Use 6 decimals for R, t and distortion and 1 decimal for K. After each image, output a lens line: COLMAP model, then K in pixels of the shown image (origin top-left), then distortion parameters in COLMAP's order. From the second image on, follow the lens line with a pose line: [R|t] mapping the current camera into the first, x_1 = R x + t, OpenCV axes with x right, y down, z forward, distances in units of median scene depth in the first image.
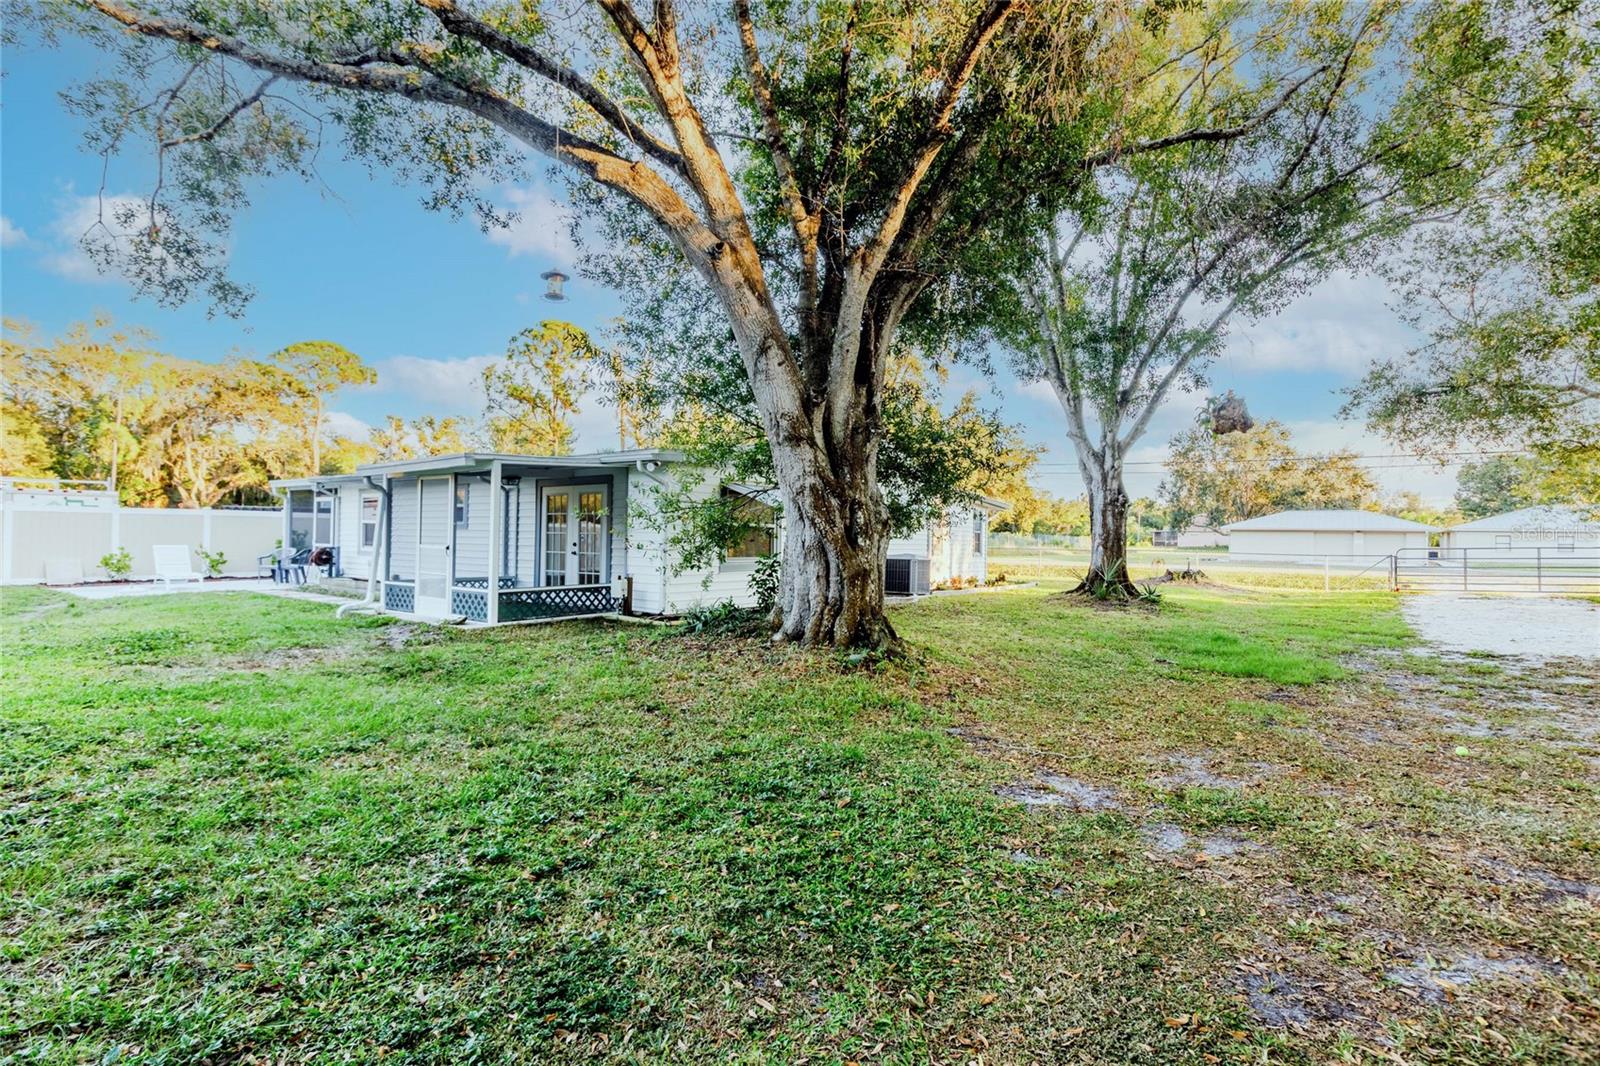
lens RADIAL K [[781.1, 0, 803.3], [0, 781.1, 533.8], [0, 0, 1]] dist [0.002449, 0.000210]
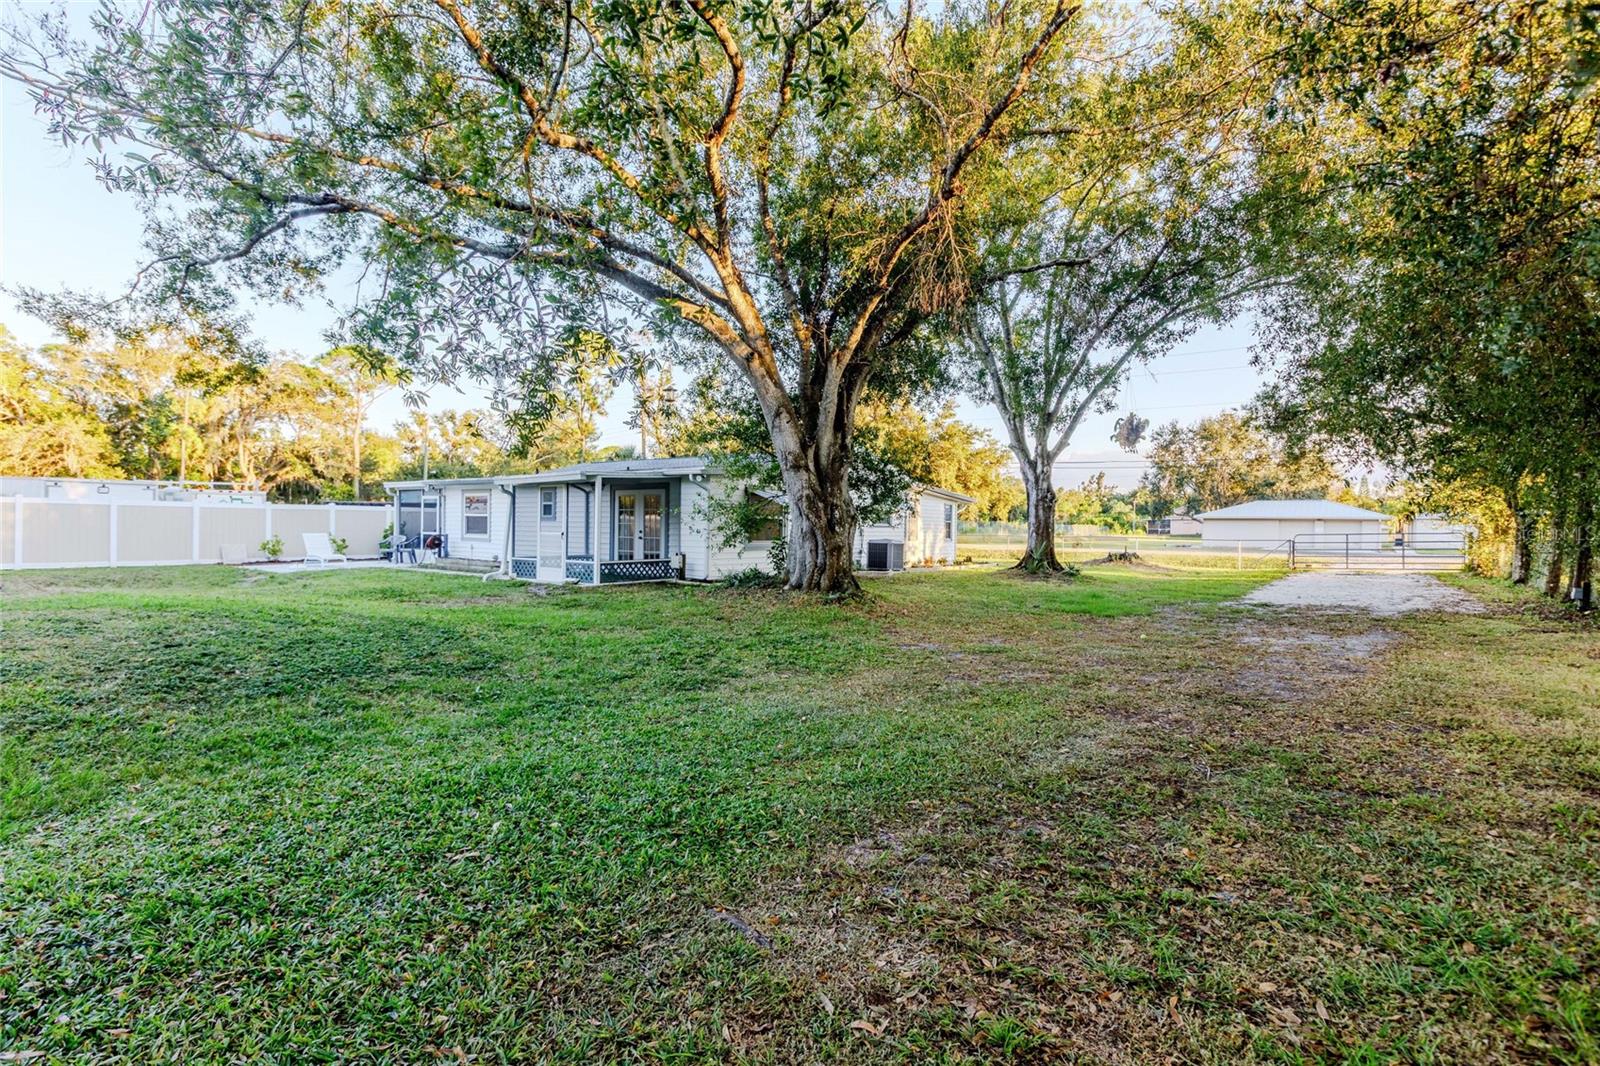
lens RADIAL K [[781.1, 0, 798.6], [0, 781.1, 529.6], [0, 0, 1]] dist [0.002449, 0.000210]
pose [[0.999925, -0.001866, -0.012108, 0.007837], [0.001972, 0.999960, 0.008752, -0.001675], [0.012091, -0.008775, 0.999888, -0.397086]]
